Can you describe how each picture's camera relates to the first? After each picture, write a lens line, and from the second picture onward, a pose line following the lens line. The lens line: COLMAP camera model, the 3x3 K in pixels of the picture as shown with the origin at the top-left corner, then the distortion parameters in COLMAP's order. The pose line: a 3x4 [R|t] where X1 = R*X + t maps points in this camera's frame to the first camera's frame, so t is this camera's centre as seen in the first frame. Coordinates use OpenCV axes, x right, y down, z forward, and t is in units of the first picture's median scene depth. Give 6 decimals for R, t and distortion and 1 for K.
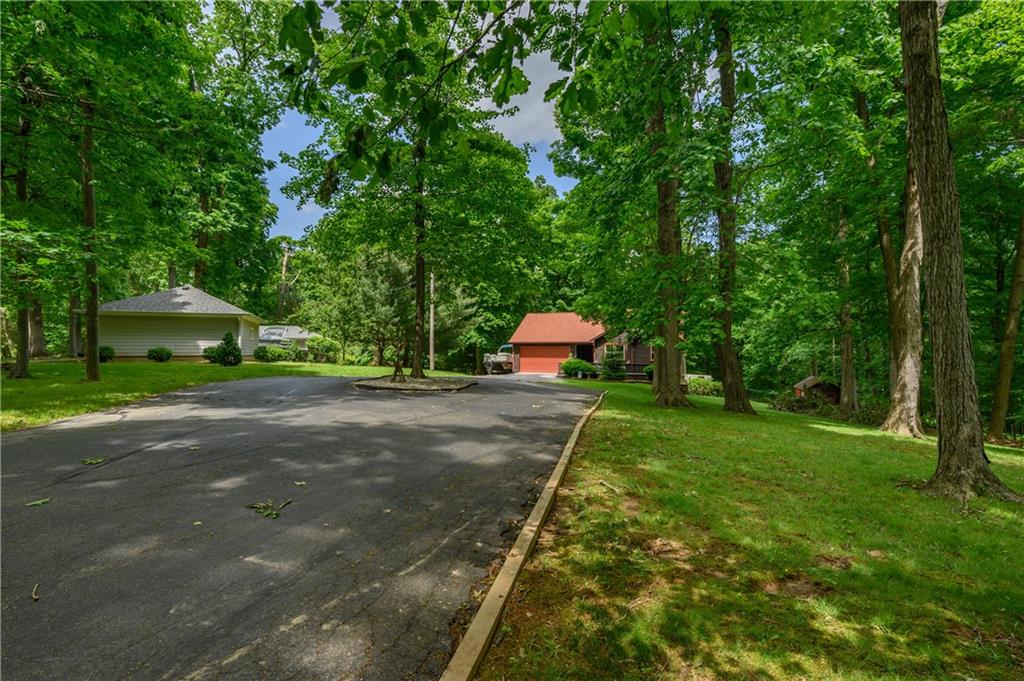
lens RADIAL K [[483.3, 0, 509.0], [0, 483.3, 344.8], [0, 0, 1]] dist [-0.001663, -0.000046]
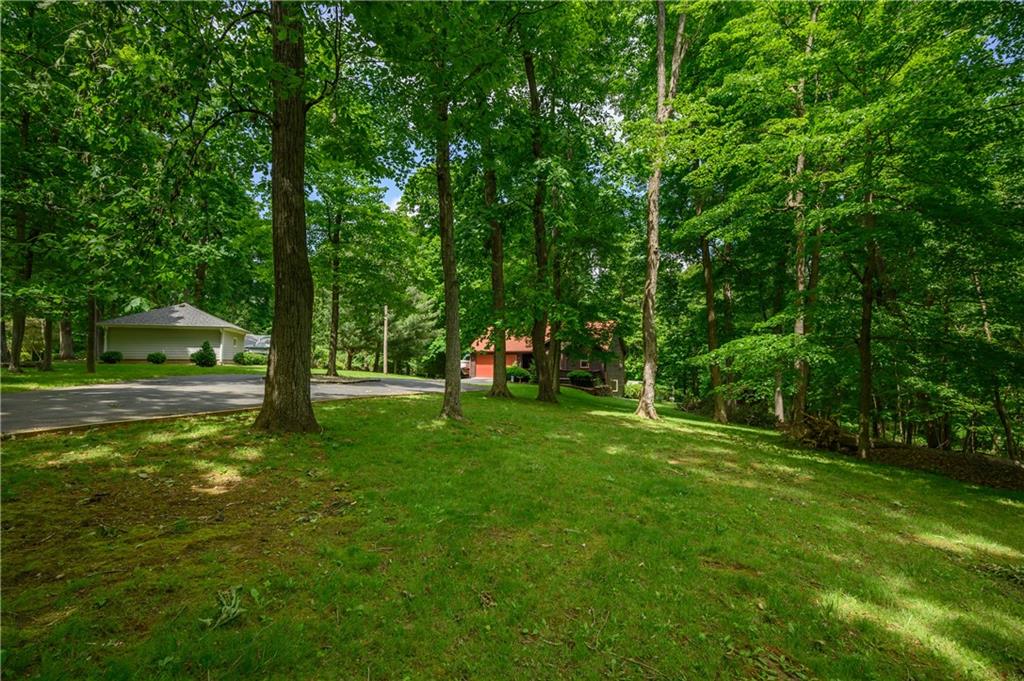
lens RADIAL K [[483.3, 0, 521.3], [0, 483.3, 340.5], [0, 0, 1]] dist [-0.001663, -0.000046]
pose [[0.999509, 0.006438, -0.030667, 0.266732], [-0.007318, 0.999562, -0.028683, 0.002775], [0.030469, 0.028893, 0.999118, -0.238817]]
